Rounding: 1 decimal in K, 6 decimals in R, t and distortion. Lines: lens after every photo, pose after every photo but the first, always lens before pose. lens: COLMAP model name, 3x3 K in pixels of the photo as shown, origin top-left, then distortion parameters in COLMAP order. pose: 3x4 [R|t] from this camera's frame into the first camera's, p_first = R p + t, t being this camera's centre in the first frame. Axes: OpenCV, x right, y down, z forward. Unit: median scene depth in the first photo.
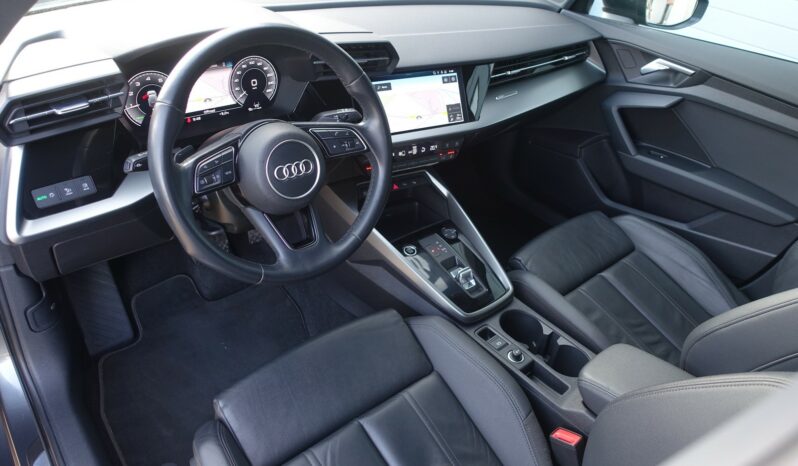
lens RADIAL K [[548.2, 0, 399.0], [0, 548.2, 233.0], [0, 0, 1]] dist [-0.006553, 0.002715]
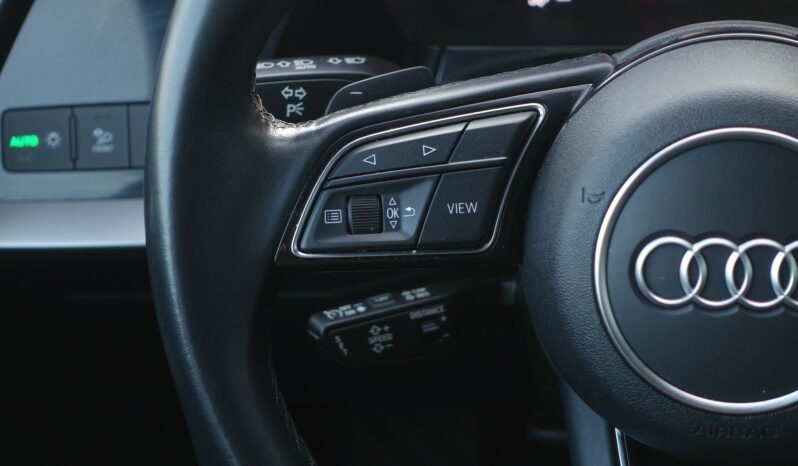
lens RADIAL K [[1732.7, 0, 399.0], [0, 1732.7, 233.0], [0, 0, 1]] dist [-0.069522, -0.697658]
pose [[0.644980, 0.247240, -0.723099, 0.150429], [-0.311417, 0.949123, 0.046749, -0.093790], [0.697868, 0.195033, 0.689160, 0.359528]]
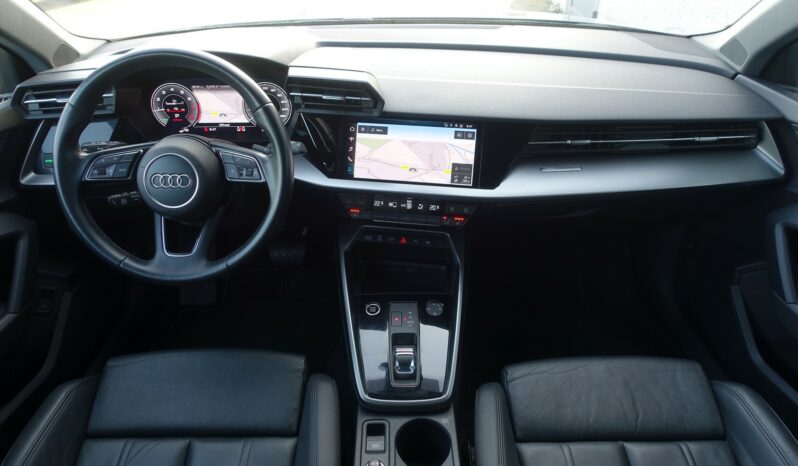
lens RADIAL K [[548.2, 0, 399.0], [0, 548.2, 233.0], [0, 0, 1]] dist [-0.006553, 0.002715]
pose [[0.768351, 0.258719, -0.585407, 0.635248], [-0.304145, 0.952378, 0.021708, -0.138910], [0.563145, 0.161369, 0.810449, 0.308319]]
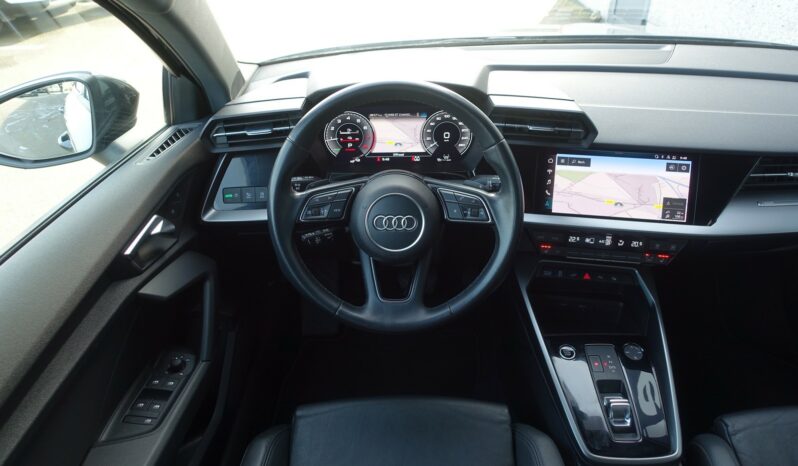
lens RADIAL K [[548.2, 0, 399.0], [0, 548.2, 233.0], [0, 0, 1]] dist [-0.006553, 0.002715]
pose [[0.758134, 0.250881, -0.601907, 0.329447], [-0.301985, 0.953162, 0.016922, -0.091261], [0.577960, 0.168938, 0.798387, 0.162761]]
